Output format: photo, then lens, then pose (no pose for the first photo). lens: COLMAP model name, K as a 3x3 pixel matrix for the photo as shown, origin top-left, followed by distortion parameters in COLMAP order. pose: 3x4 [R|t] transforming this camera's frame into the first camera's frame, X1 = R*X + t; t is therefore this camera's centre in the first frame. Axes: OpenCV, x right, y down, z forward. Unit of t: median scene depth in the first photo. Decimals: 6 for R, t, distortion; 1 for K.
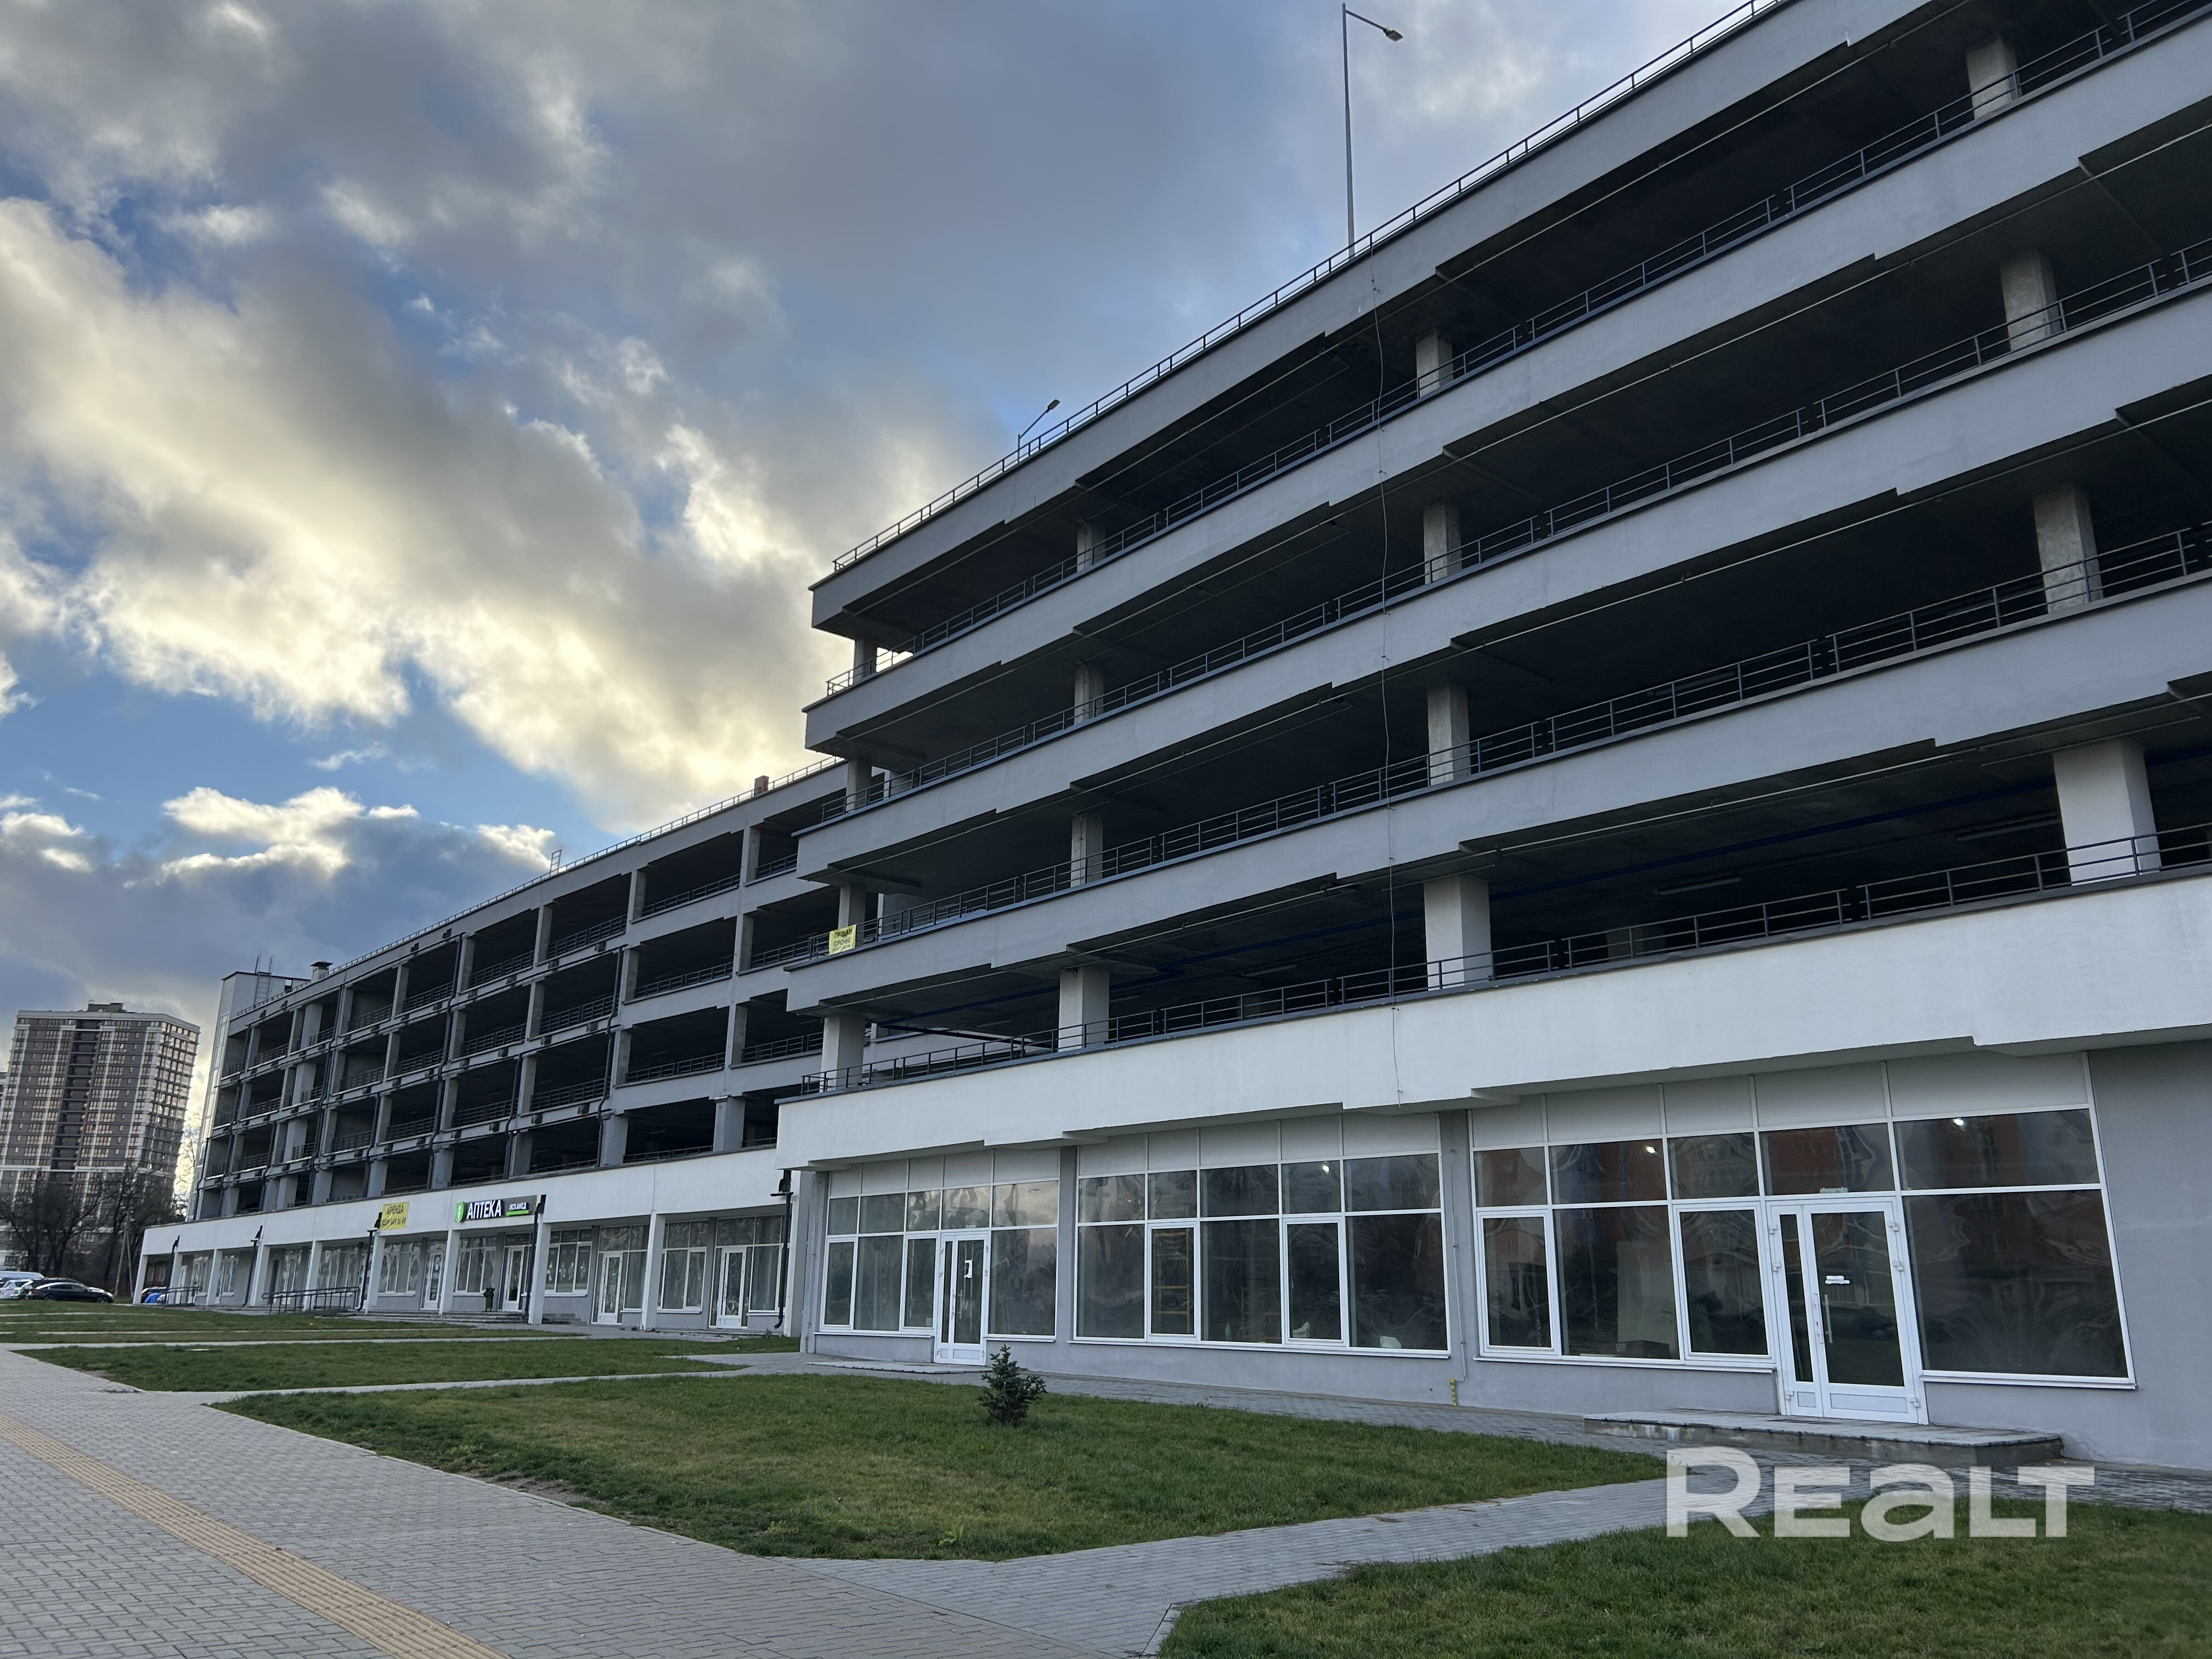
lens RADIAL K [[1649.7, 0, 1113.7], [0, 1649.7, 836.2], [0, 0, 1]] dist [0.025783, -0.023930]
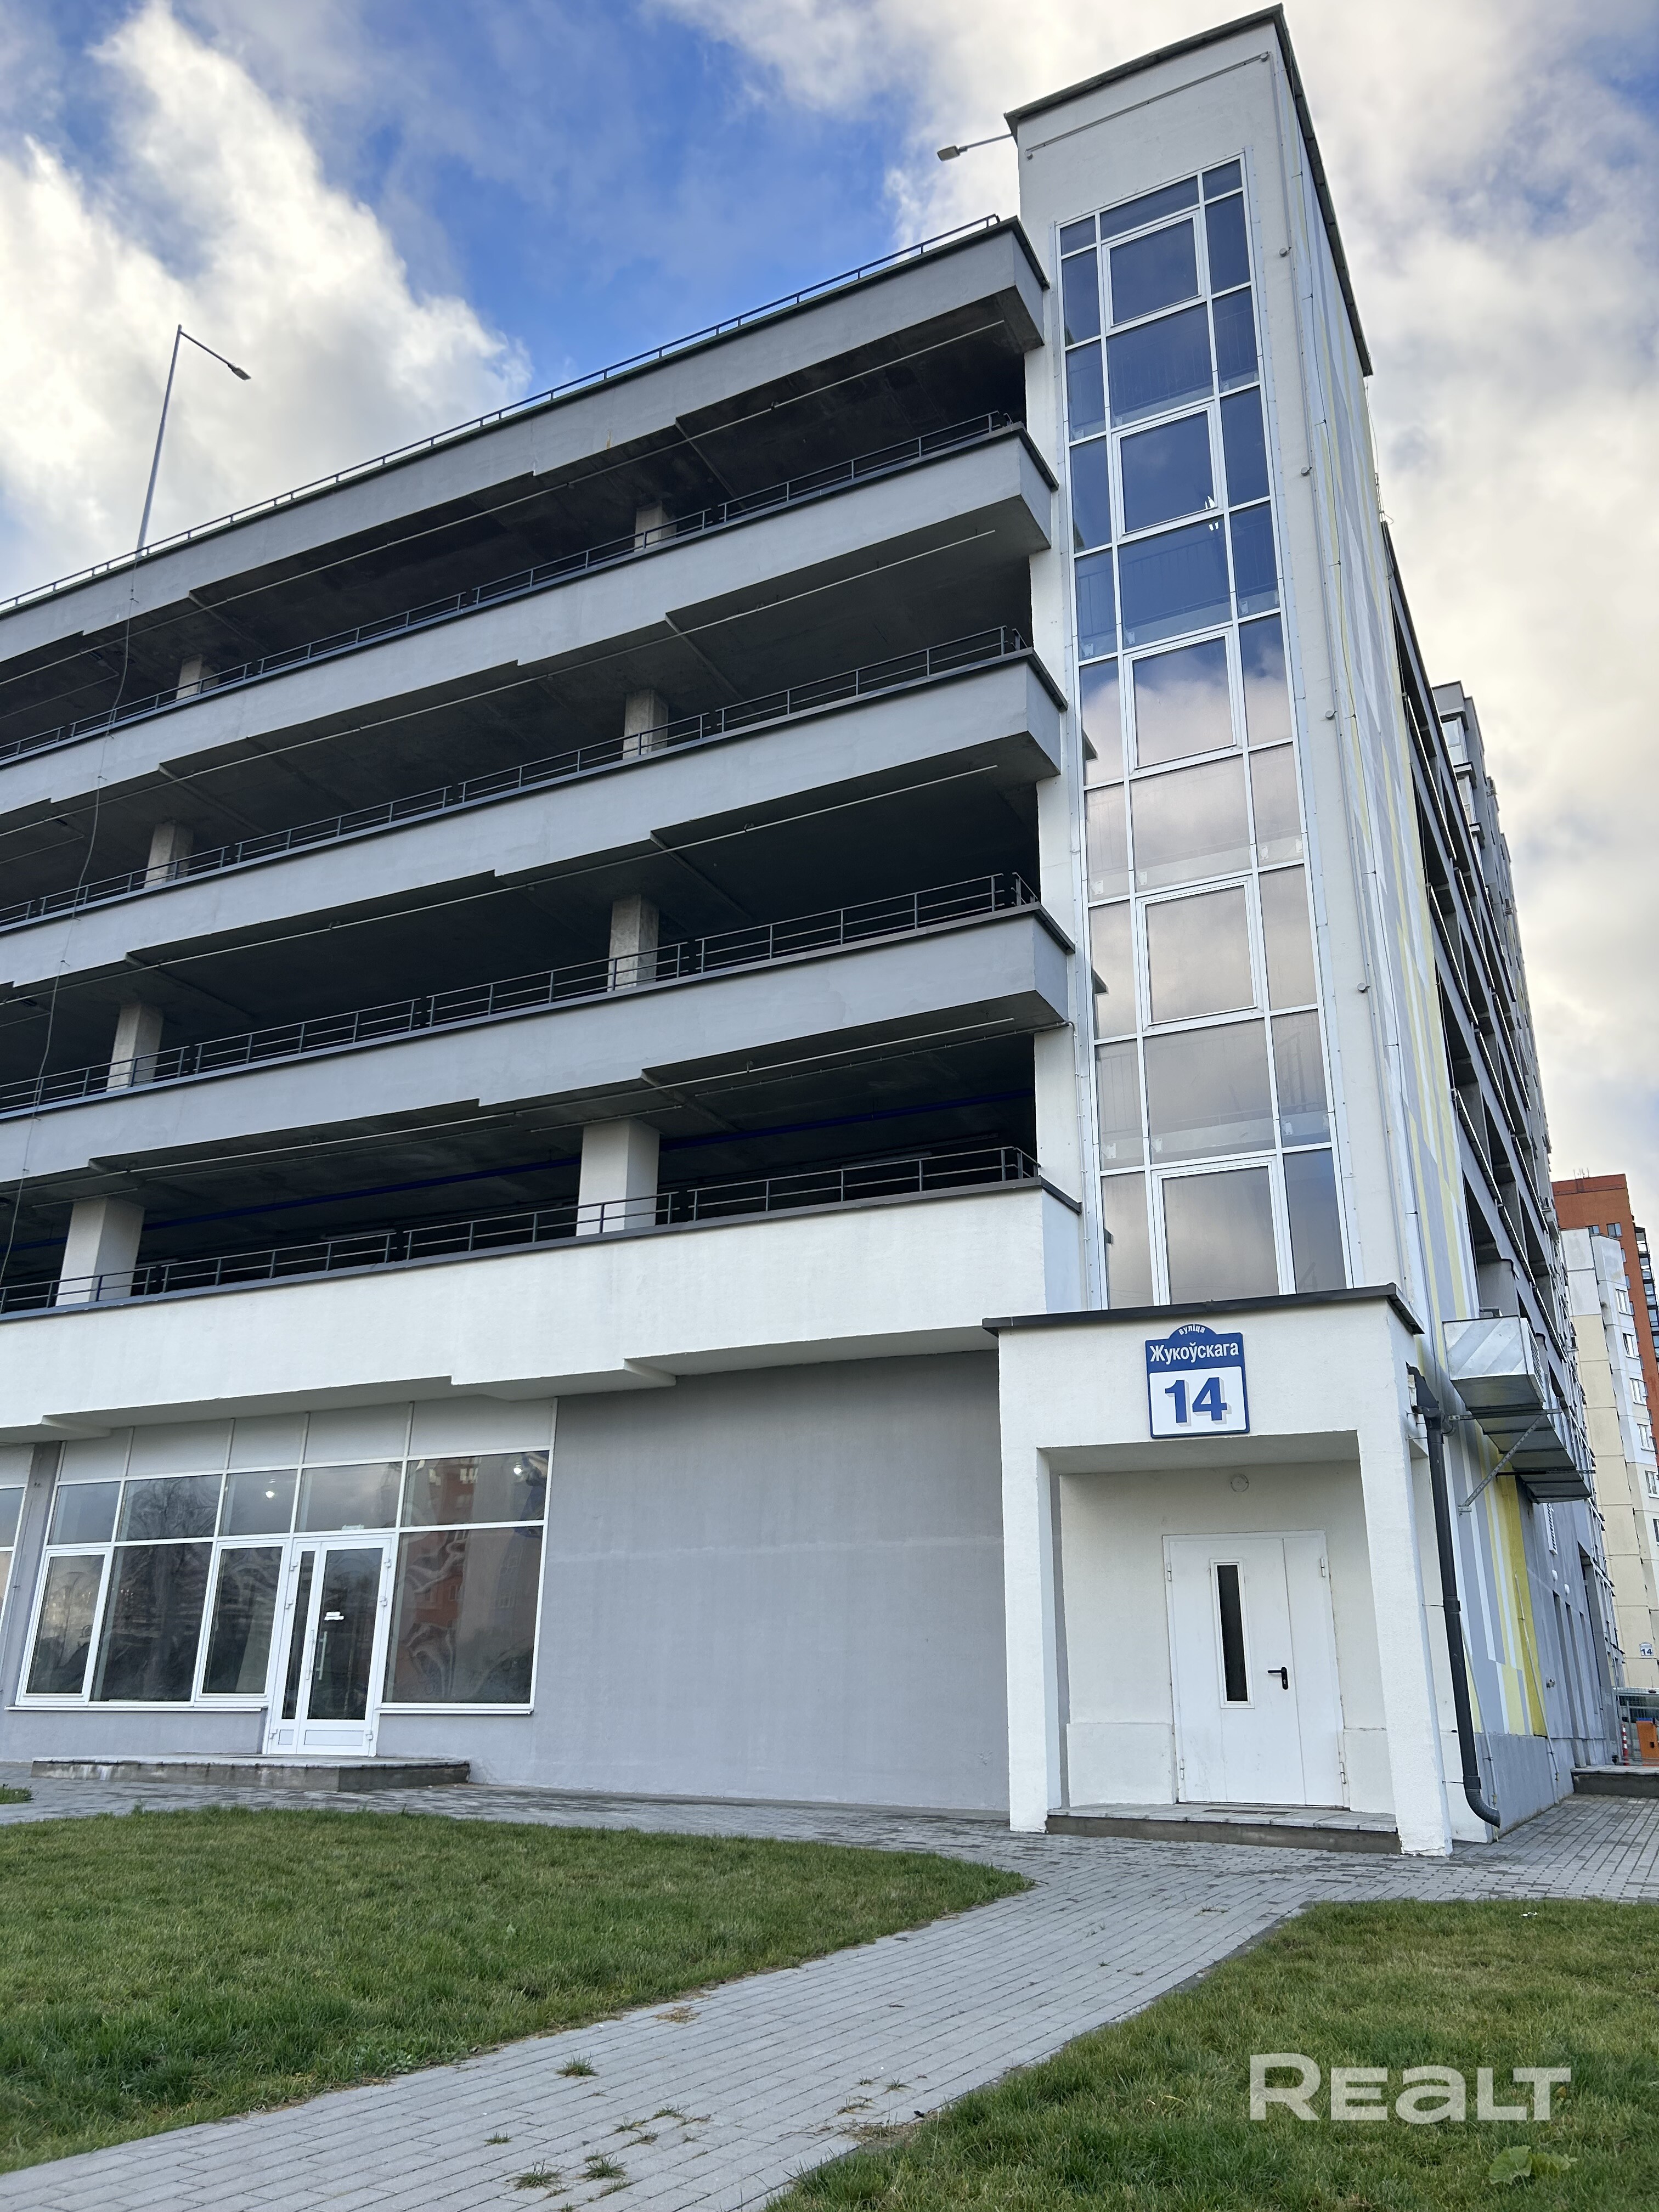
lens RADIAL K [[1649.7, 0, 841.0], [0, 1649.7, 1086.7], [0, 0, 1]] dist [0.025783, -0.023930]
pose [[0.916936, 0.135751, 0.375232, 0.295887], [-0.104838, 0.989274, -0.101712, 0.016722], [-0.385015, 0.053925, 0.921333, -0.075755]]
